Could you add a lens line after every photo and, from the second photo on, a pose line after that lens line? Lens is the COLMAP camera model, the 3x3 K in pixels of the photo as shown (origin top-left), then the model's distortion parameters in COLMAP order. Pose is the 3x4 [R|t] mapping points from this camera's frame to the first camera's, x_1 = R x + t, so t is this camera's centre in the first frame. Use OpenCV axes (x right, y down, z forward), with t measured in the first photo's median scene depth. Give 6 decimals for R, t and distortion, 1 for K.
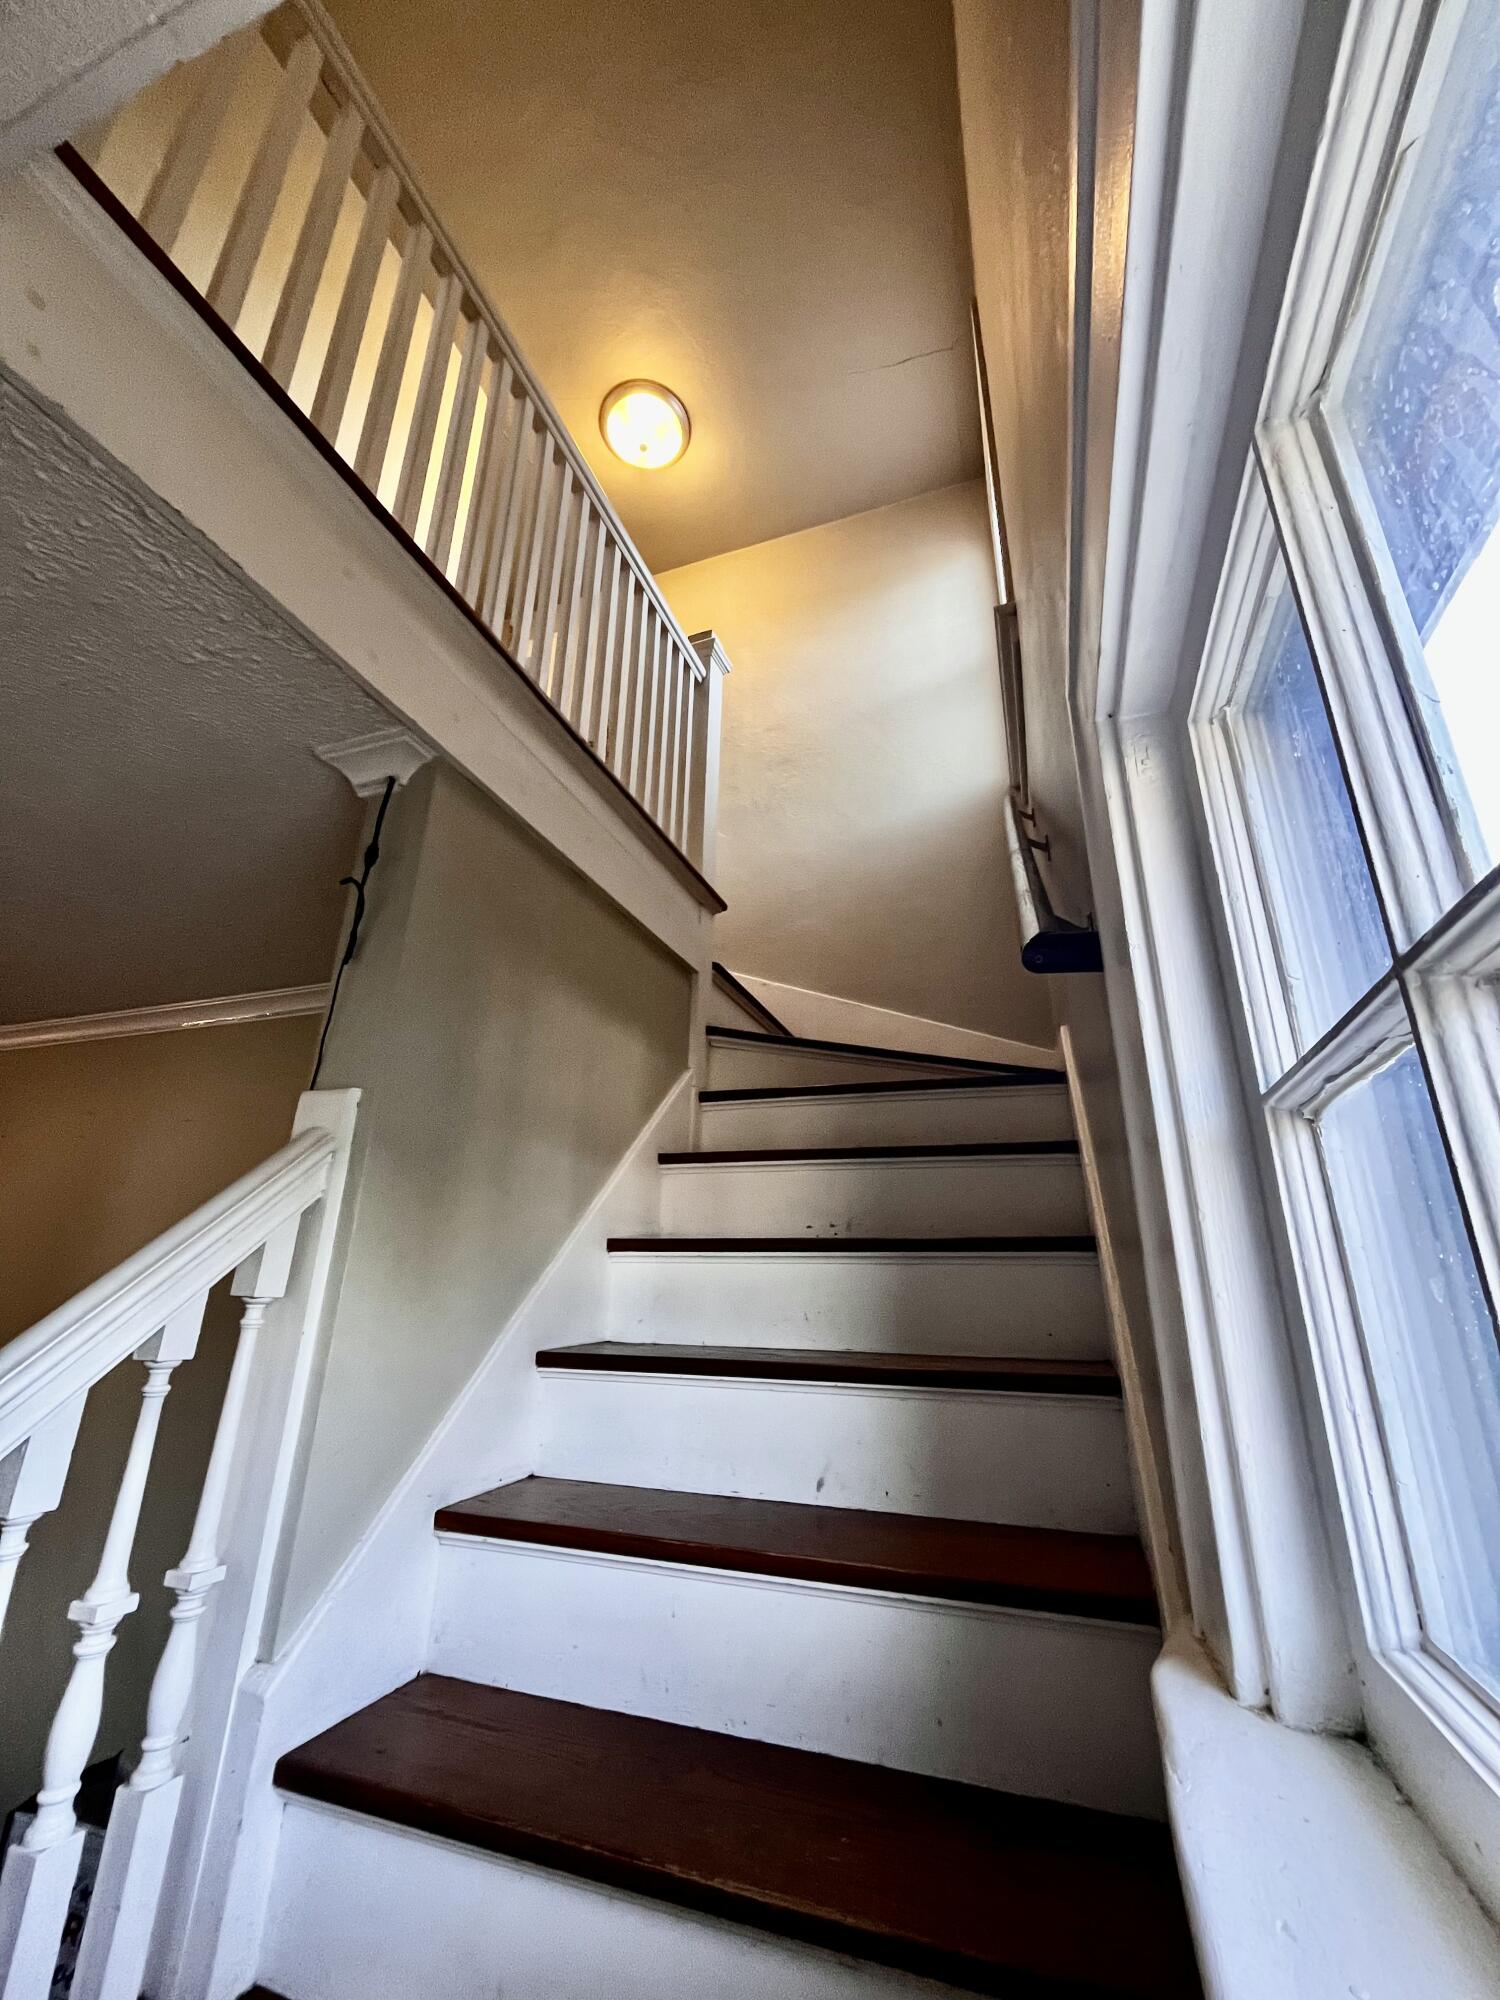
lens RADIAL K [[809.0, 0, 749.1], [0, 809.0, 998.9], [0, 0, 1]] dist [-0.002087, 0.001095]
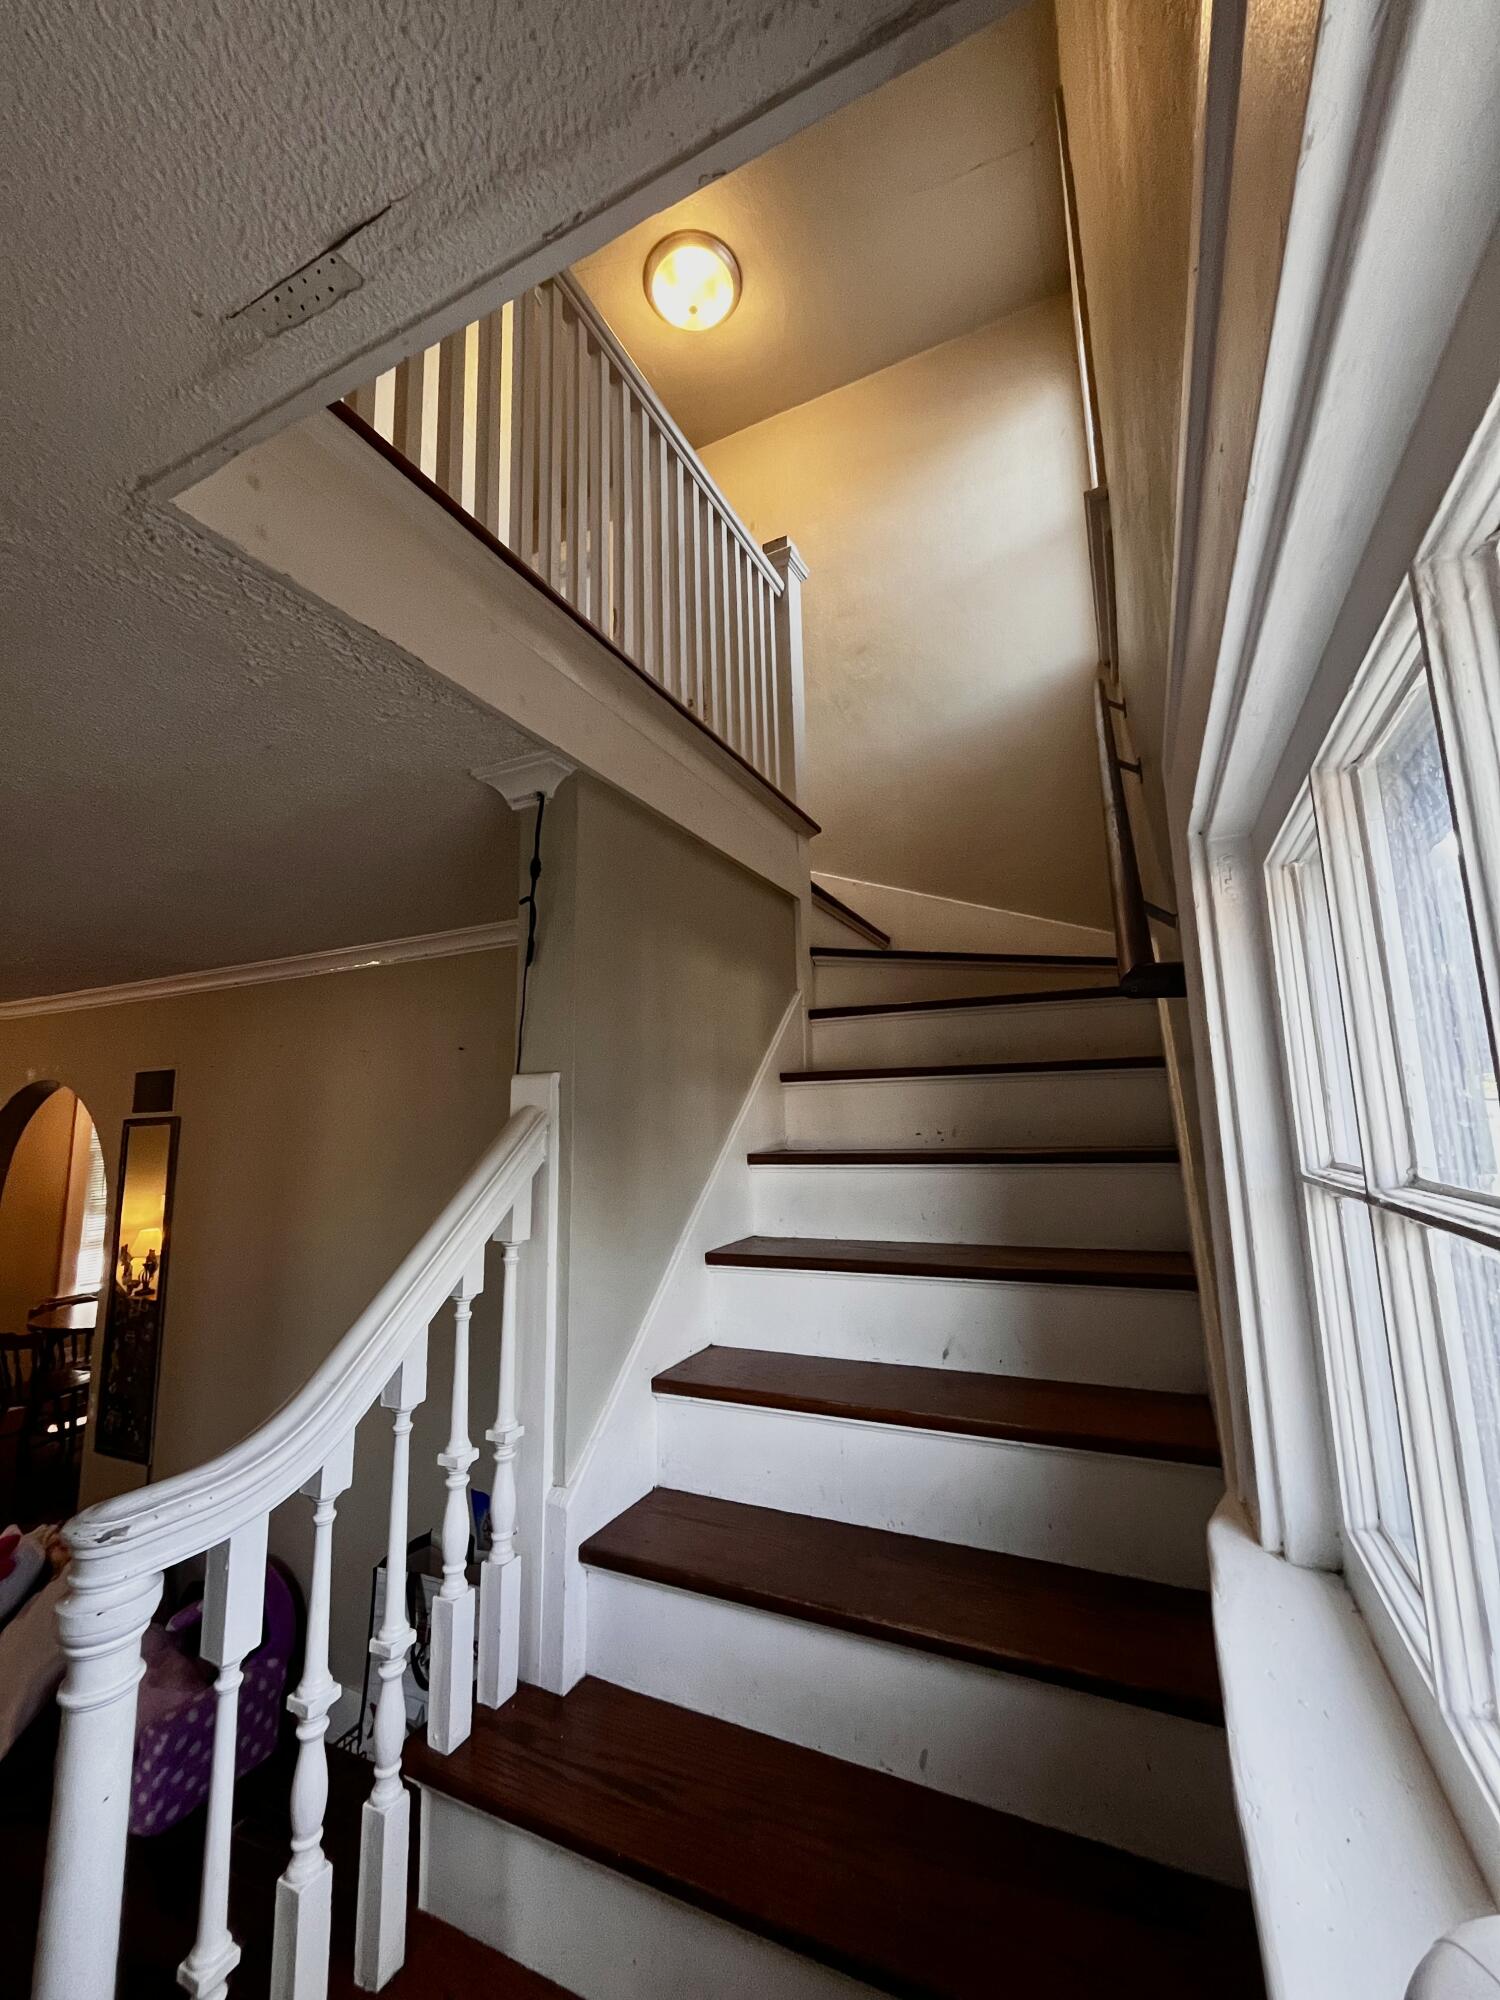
lens RADIAL K [[809.0, 0, 748.5], [0, 809.0, 997.3], [0, 0, 1]] dist [-0.002087, 0.001095]
pose [[0.993990, -0.056091, -0.094013, -0.067528], [0.072606, 0.980490, 0.182668, -0.196977], [0.081933, -0.188396, 0.978669, -0.153987]]
